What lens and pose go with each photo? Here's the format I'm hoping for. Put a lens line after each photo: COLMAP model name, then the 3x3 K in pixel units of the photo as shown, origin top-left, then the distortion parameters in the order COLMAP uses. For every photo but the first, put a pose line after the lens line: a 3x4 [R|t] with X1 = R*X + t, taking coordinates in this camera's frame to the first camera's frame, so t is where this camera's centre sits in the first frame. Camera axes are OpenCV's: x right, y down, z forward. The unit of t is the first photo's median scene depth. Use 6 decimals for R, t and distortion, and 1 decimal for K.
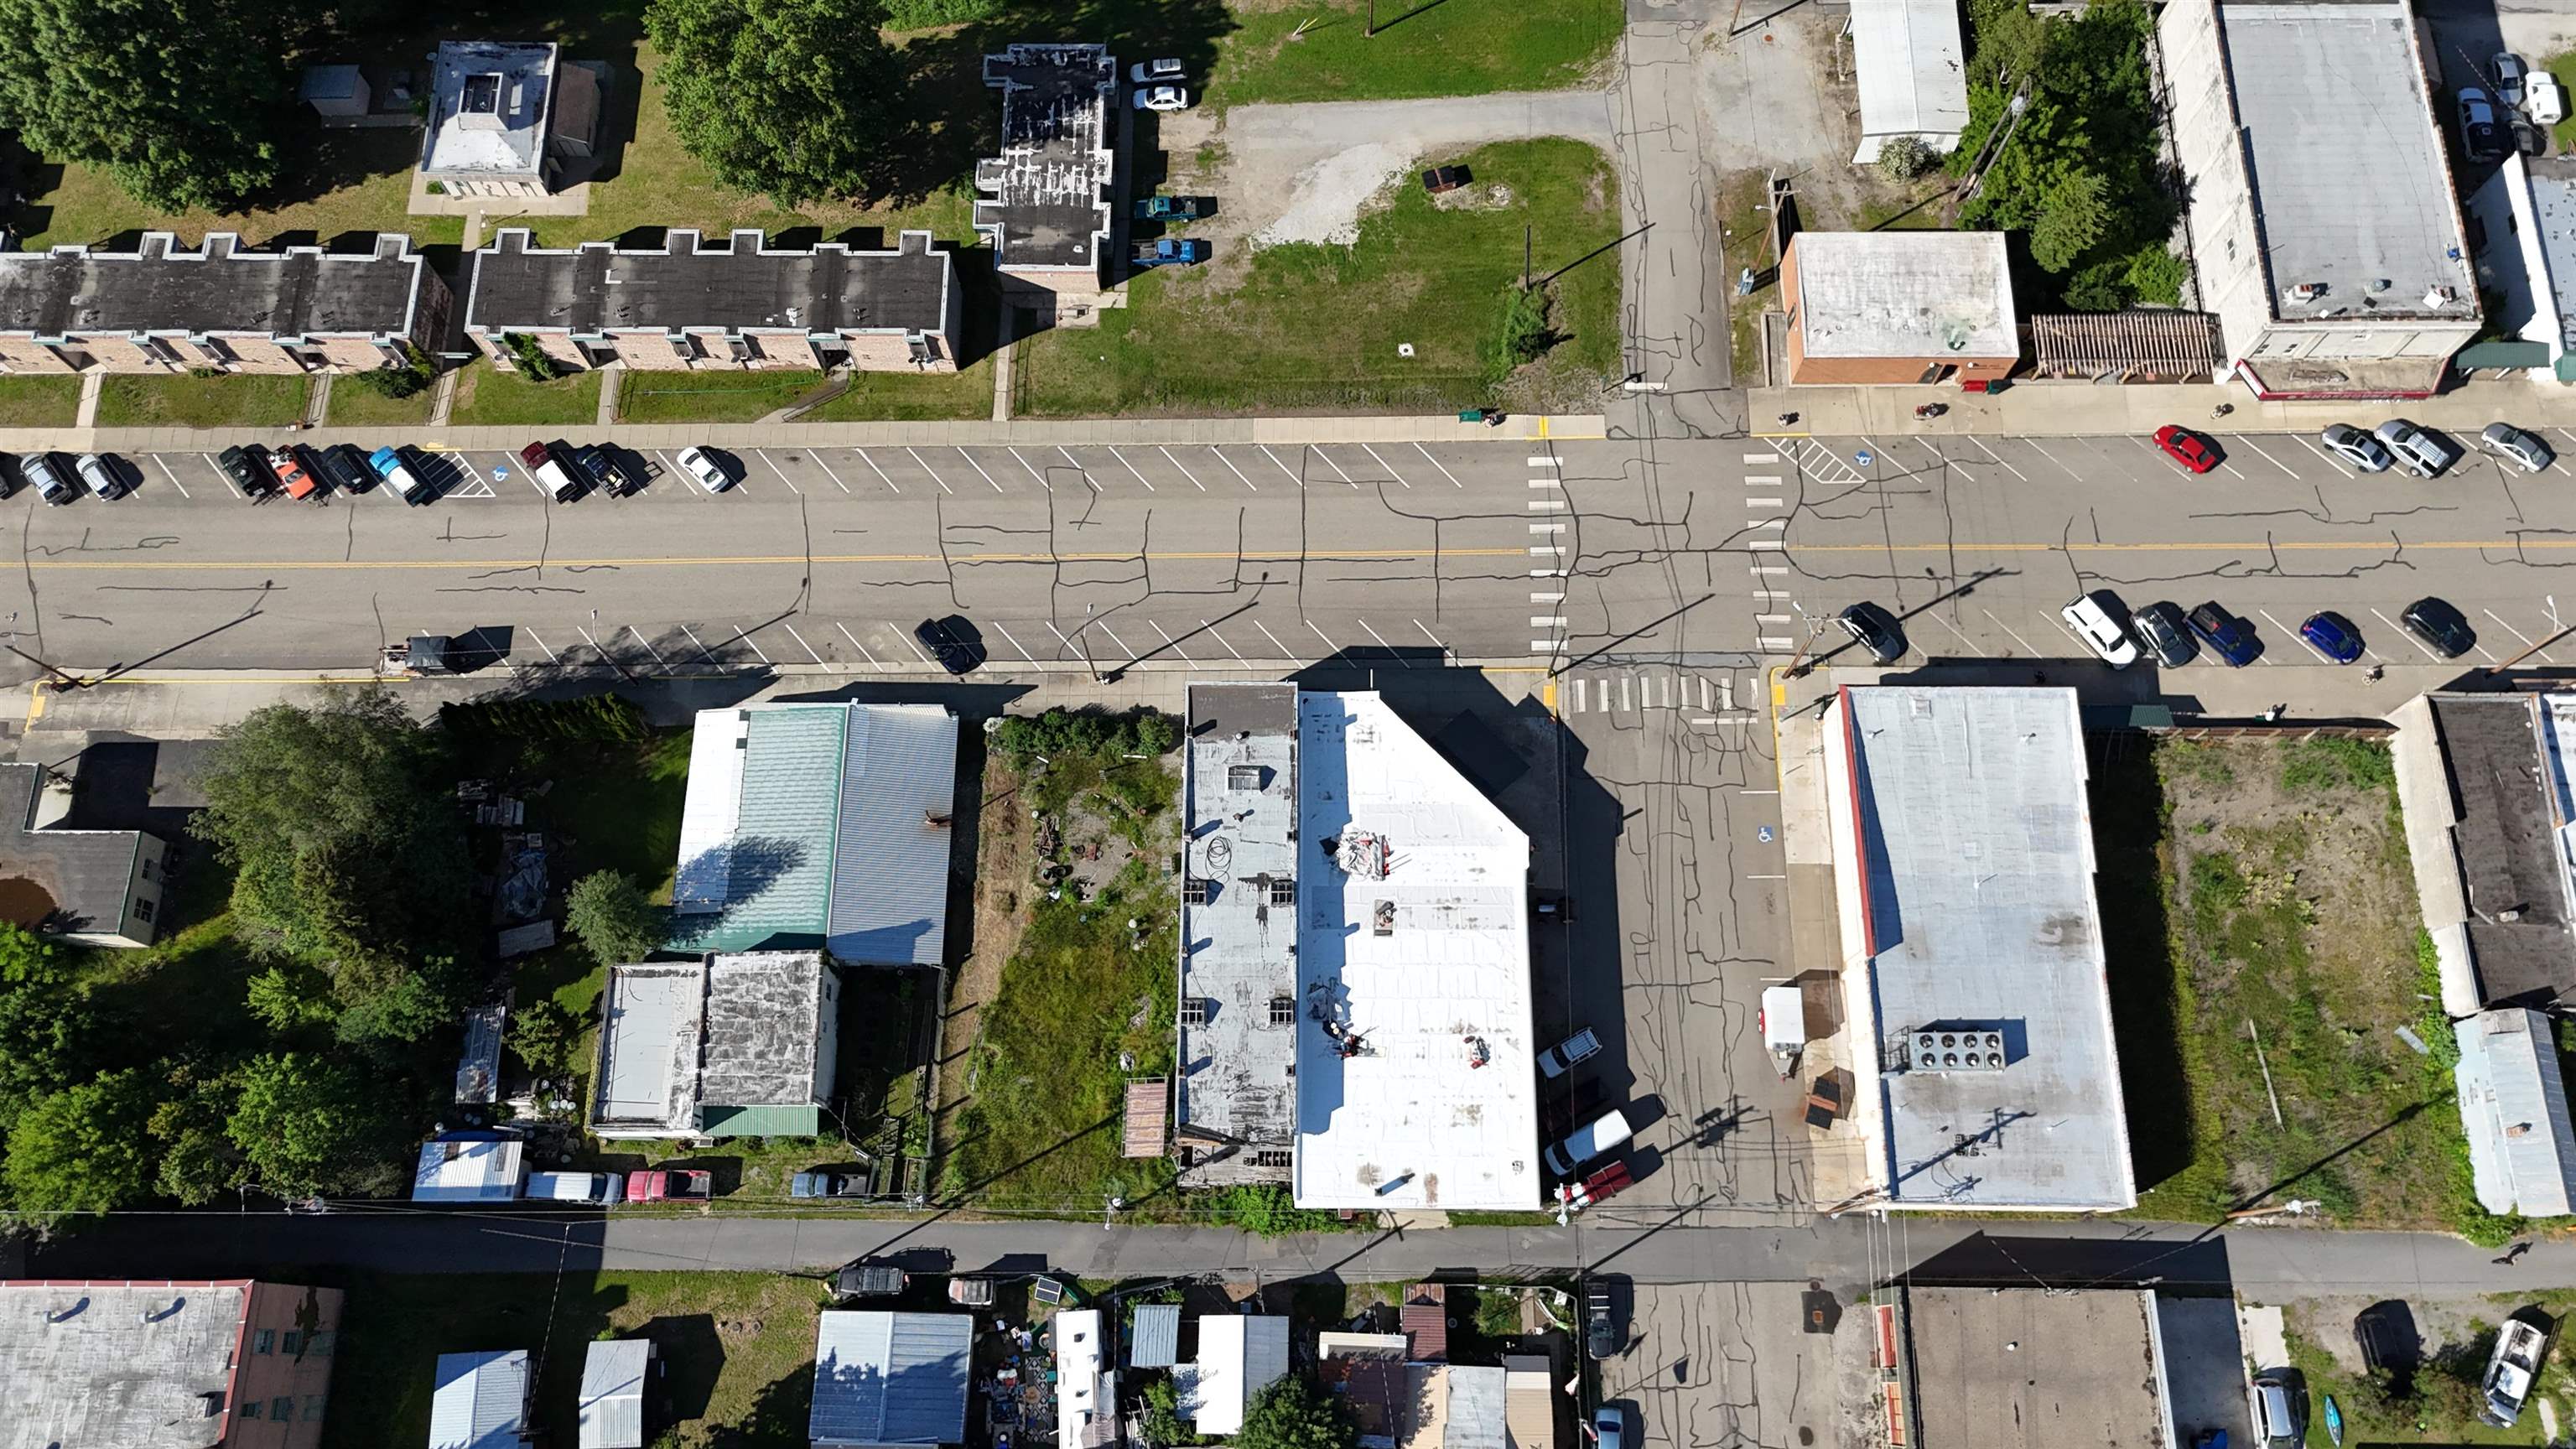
lens RADIAL K [[1893.2, 0, 1289.8], [0, 1893.2, 734.9], [0, 0, 1]] dist [0.081258, -0.088581]
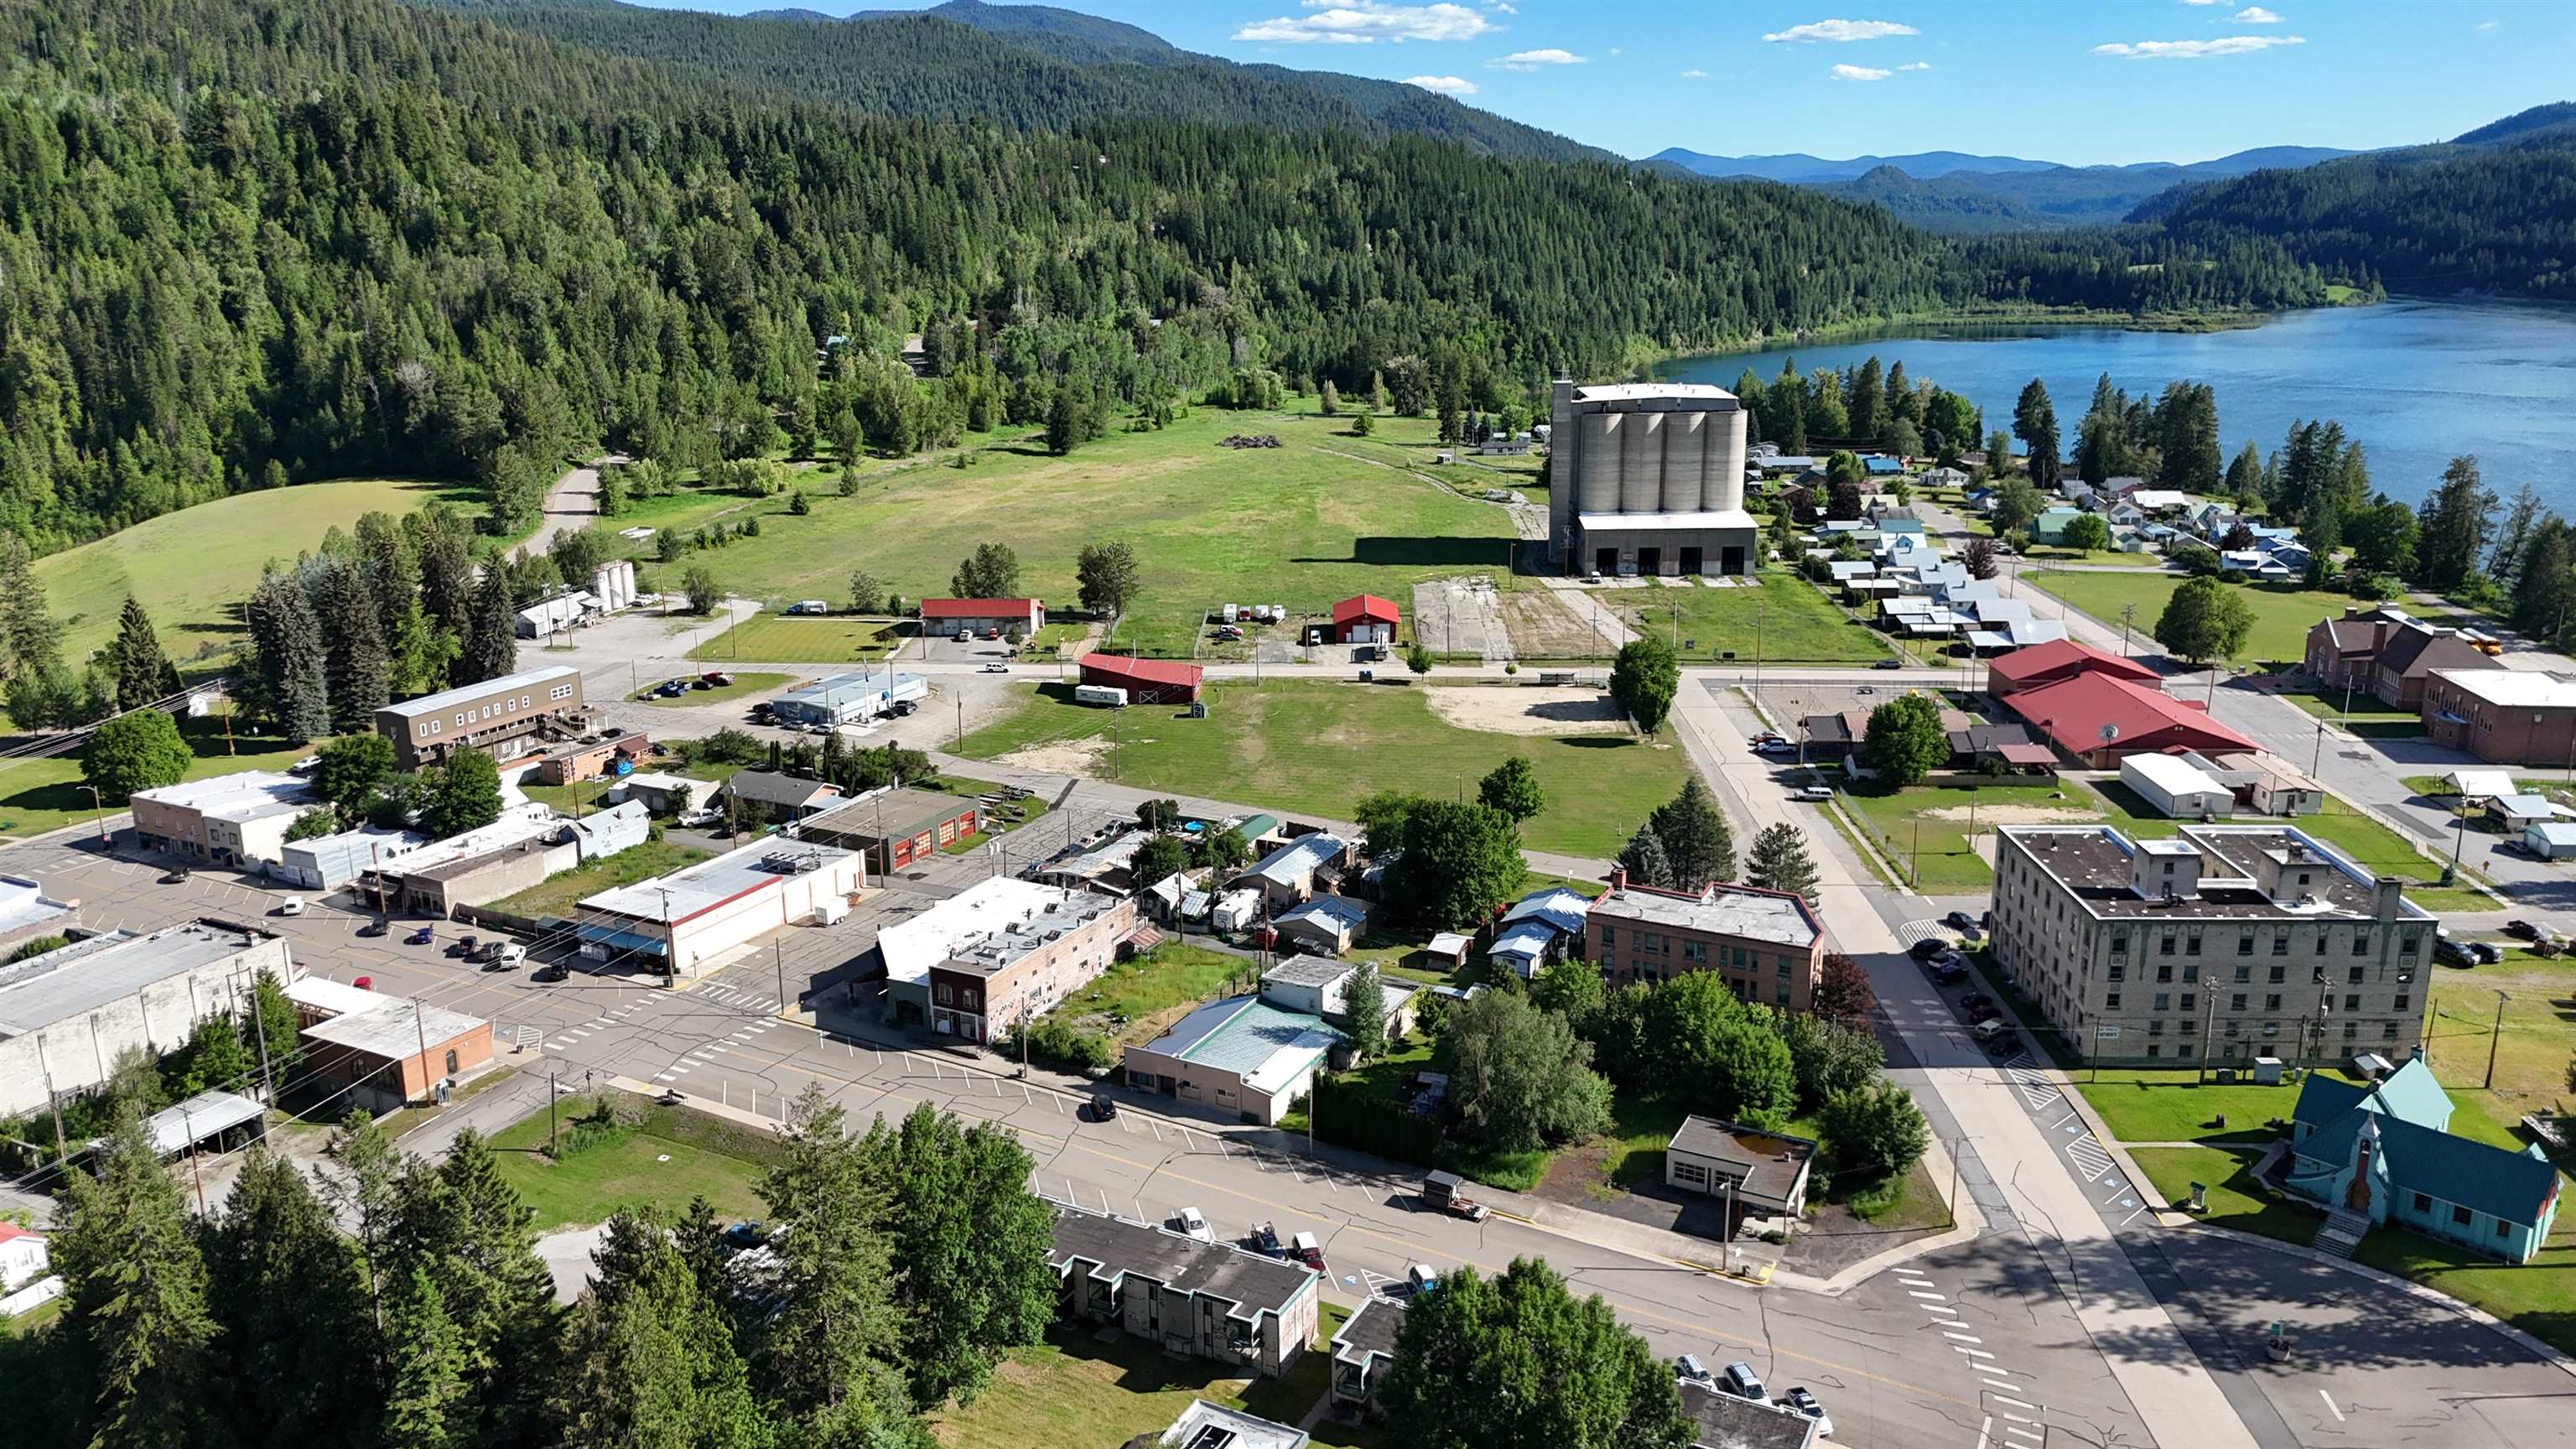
lens RADIAL K [[1893.2, 0, 1289.8], [0, 1893.2, 734.9], [0, 0, 1]] dist [0.081258, -0.088581]
pose [[-0.889855, -0.099799, 0.445194, -0.938238], [0.438549, 0.082013, 0.894957, -1.312112], [-0.125827, 0.991622, -0.029213, 0.791179]]
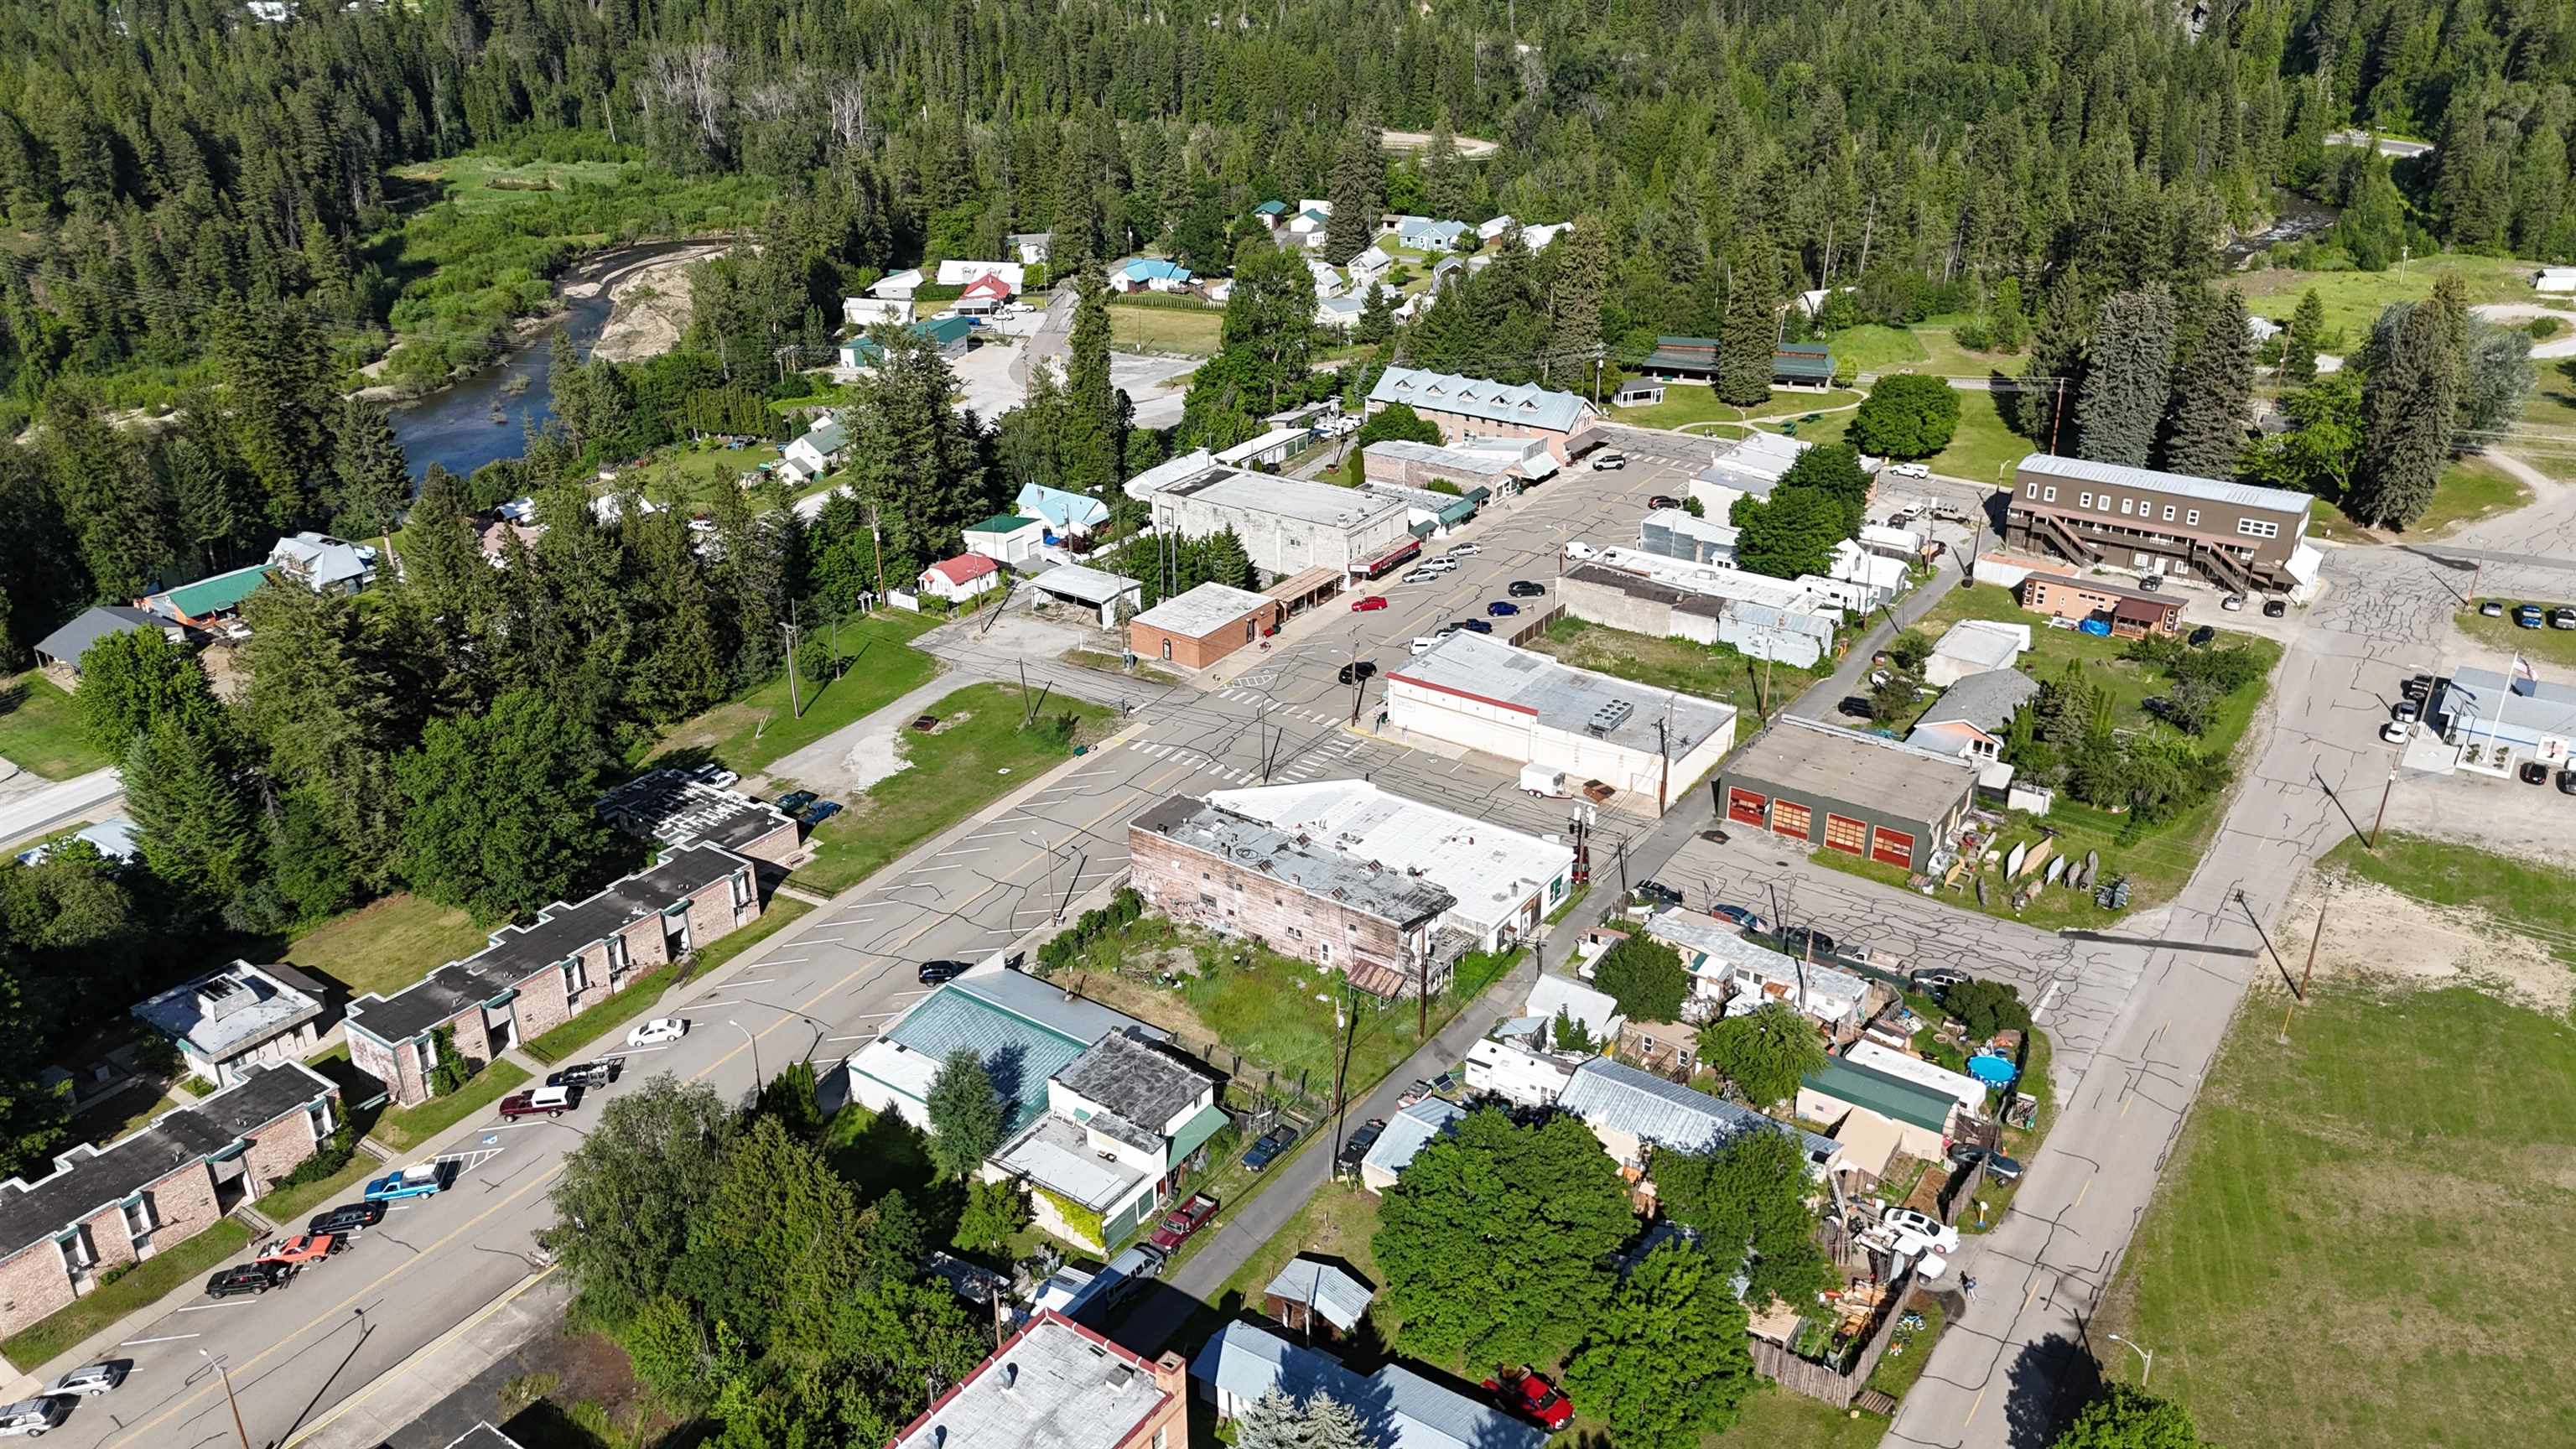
lens RADIAL K [[1893.2, 0, 1289.8], [0, 1893.2, 734.9], [0, 0, 1]] dist [0.081258, -0.088581]
pose [[0.575265, -0.347017, 0.740709, -0.952444], [0.775466, 0.519470, -0.358891, 0.505861], [-0.260235, 0.780852, 0.567933, 0.151028]]
